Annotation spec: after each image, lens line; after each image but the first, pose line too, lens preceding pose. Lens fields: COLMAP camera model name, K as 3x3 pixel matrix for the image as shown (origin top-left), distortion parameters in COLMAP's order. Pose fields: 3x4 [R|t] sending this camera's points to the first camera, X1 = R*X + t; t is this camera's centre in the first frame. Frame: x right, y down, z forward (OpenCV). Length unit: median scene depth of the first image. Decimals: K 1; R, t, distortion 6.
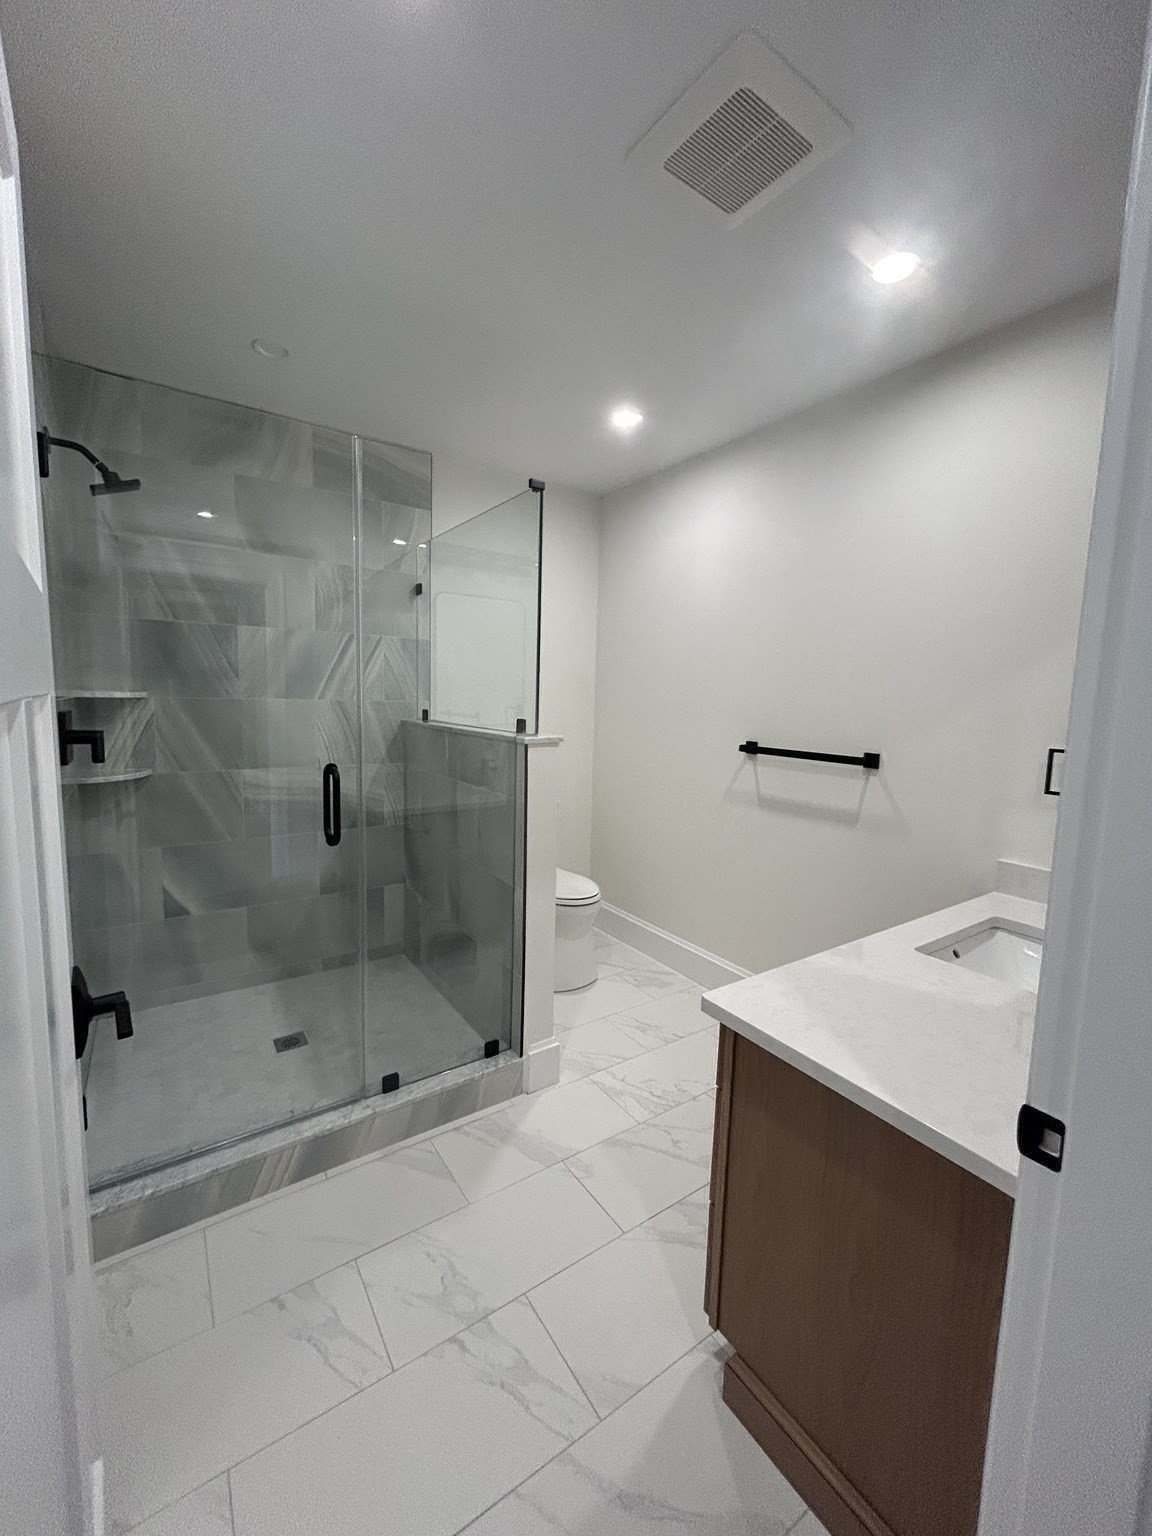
lens RADIAL K [[615.8, 0, 576.0], [0, 615.8, 768.0], [0, 0, 1]] dist [-0.001206, 0.000019]
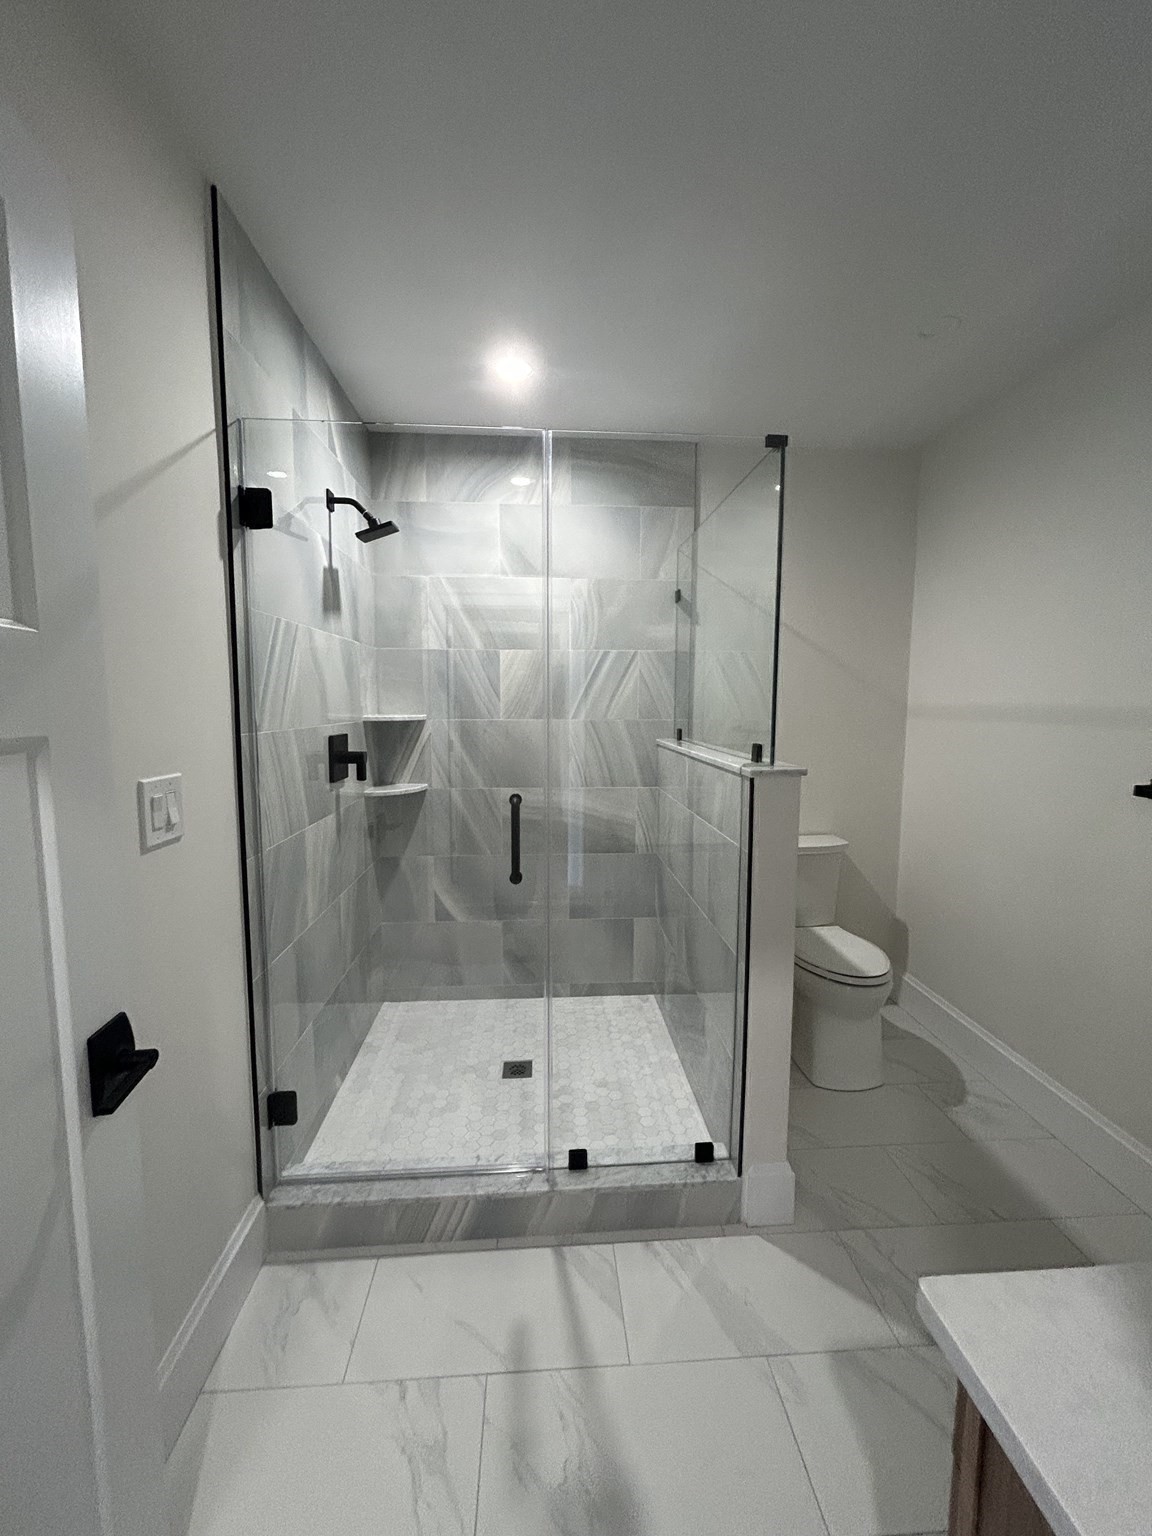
lens RADIAL K [[615.8, 0, 576.0], [0, 615.8, 768.0], [0, 0, 1]] dist [-0.001206, 0.000019]
pose [[0.863622, 0.029864, -0.503255, 0.110218], [-0.040515, 0.999126, -0.010237, -0.032007], [0.502510, 0.029231, 0.864077, 0.207327]]
